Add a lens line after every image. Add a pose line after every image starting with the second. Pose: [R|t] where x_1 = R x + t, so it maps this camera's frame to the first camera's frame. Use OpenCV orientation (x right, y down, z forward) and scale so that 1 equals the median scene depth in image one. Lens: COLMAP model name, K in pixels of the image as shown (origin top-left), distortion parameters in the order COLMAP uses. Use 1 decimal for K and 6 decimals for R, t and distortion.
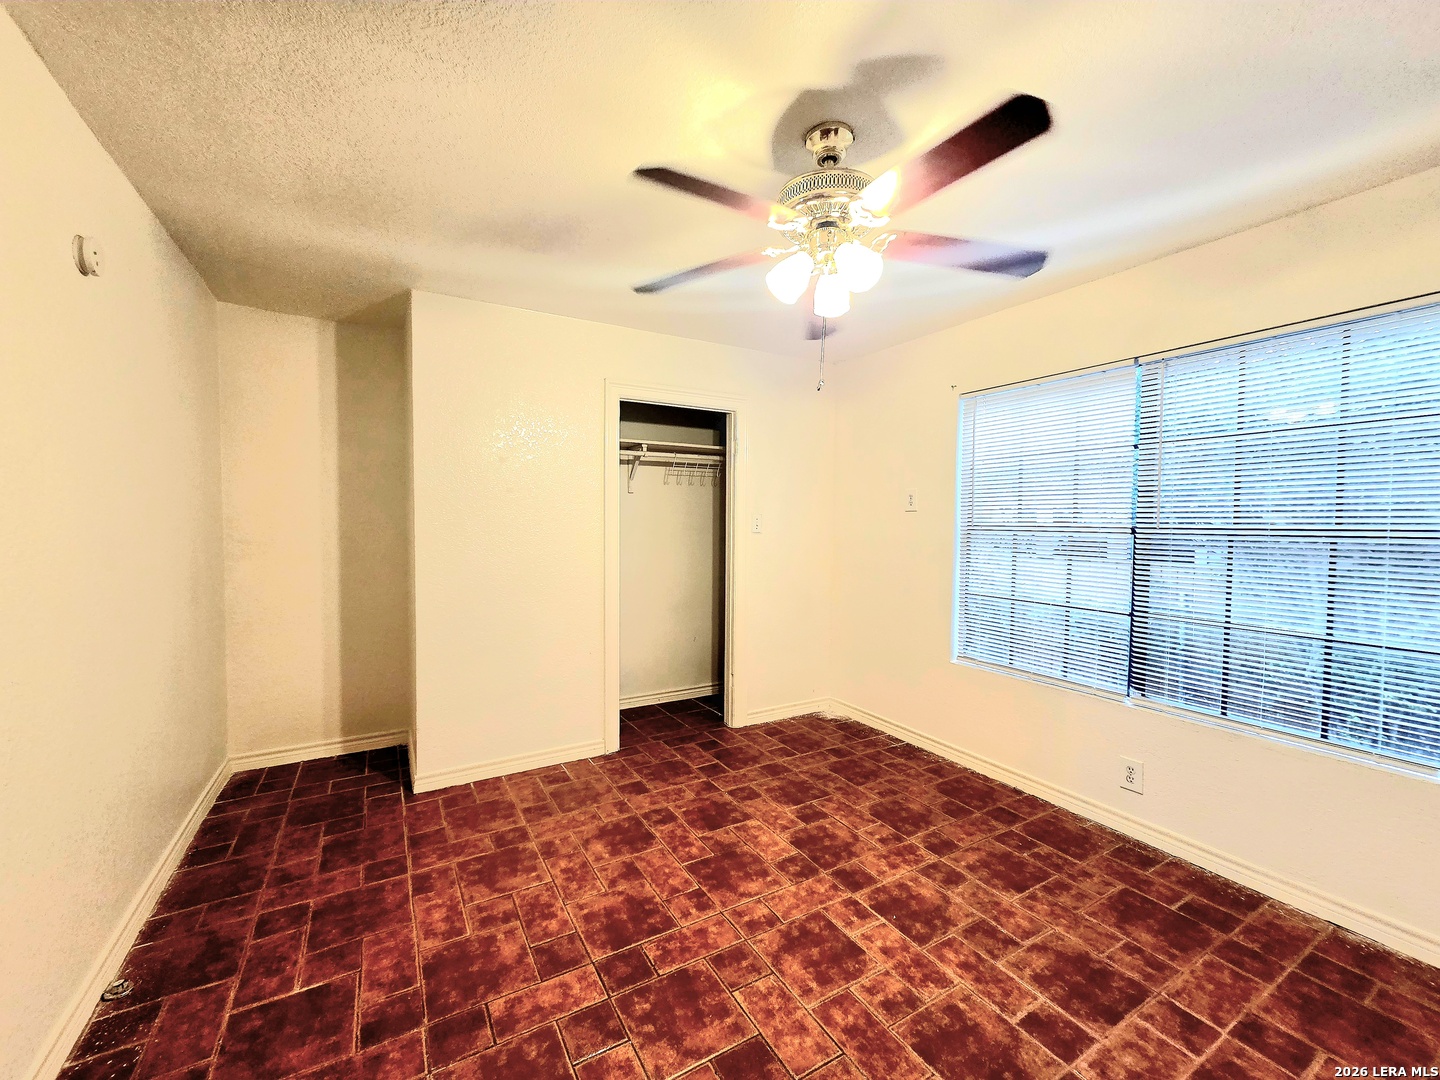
lens RADIAL K [[588.9, 0, 719.3], [0, 588.9, 533.6], [0, 0, 1]] dist [0.006346, -0.002330]
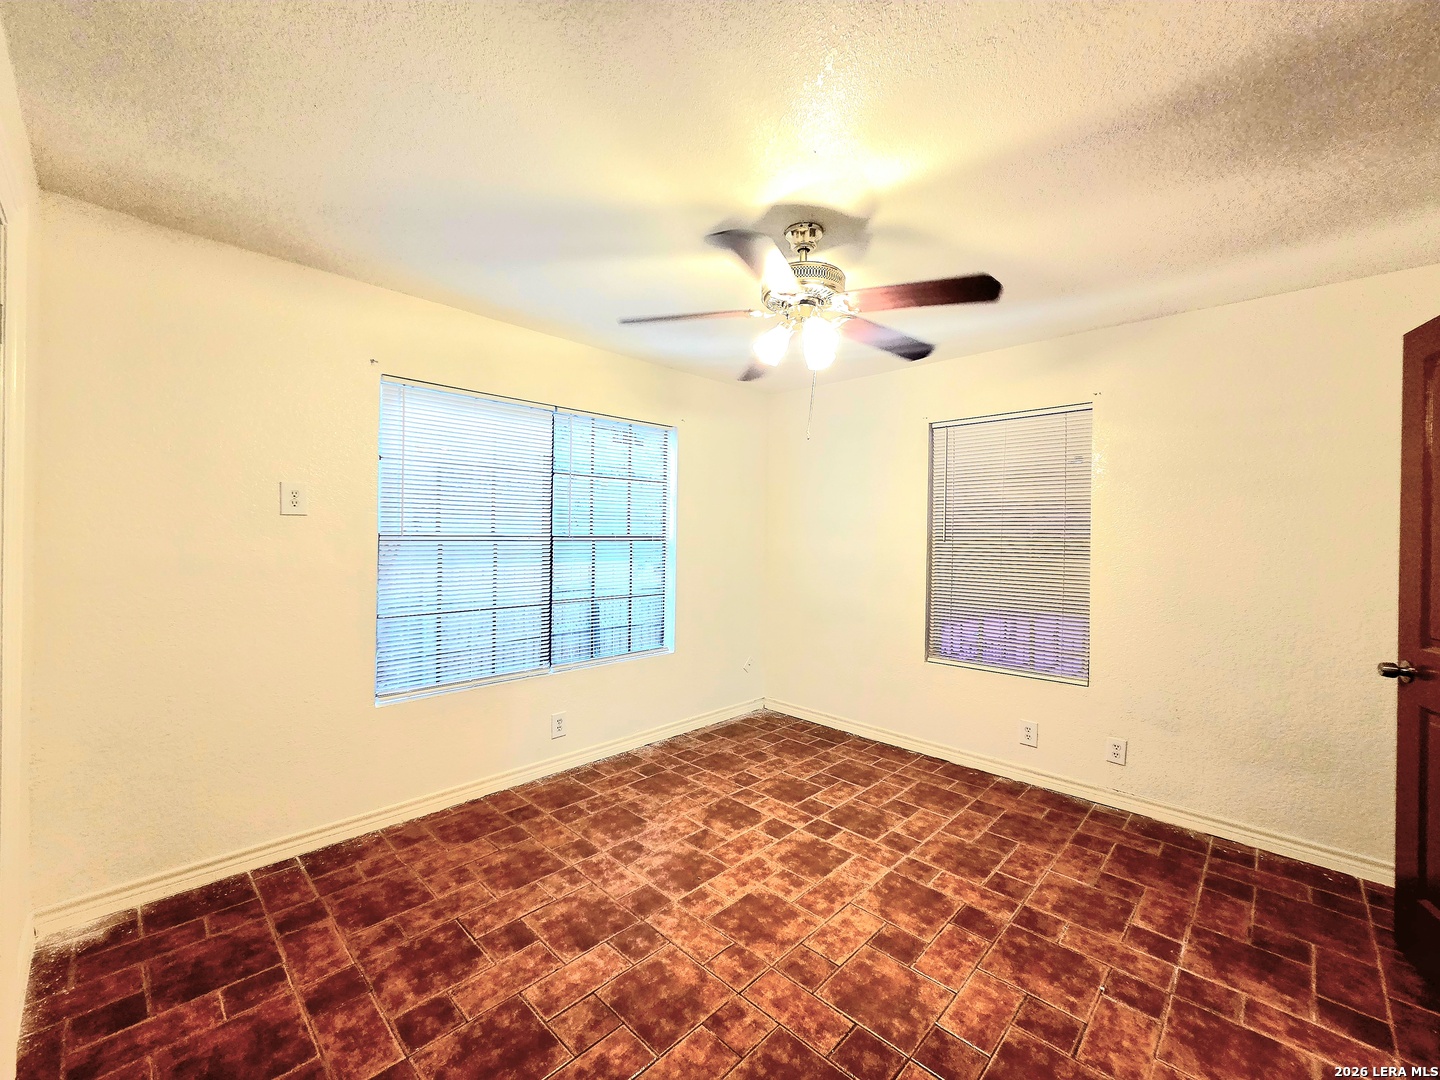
lens RADIAL K [[588.9, 0, 717.3], [0, 588.9, 534.3], [0, 0, 1]] dist [0.006346, -0.002330]
pose [[-0.267724, -0.015346, 0.963373, -0.744204], [0.006079, 0.999826, 0.017616, -0.040101], [-0.963477, 0.010572, -0.267584, 1.155574]]
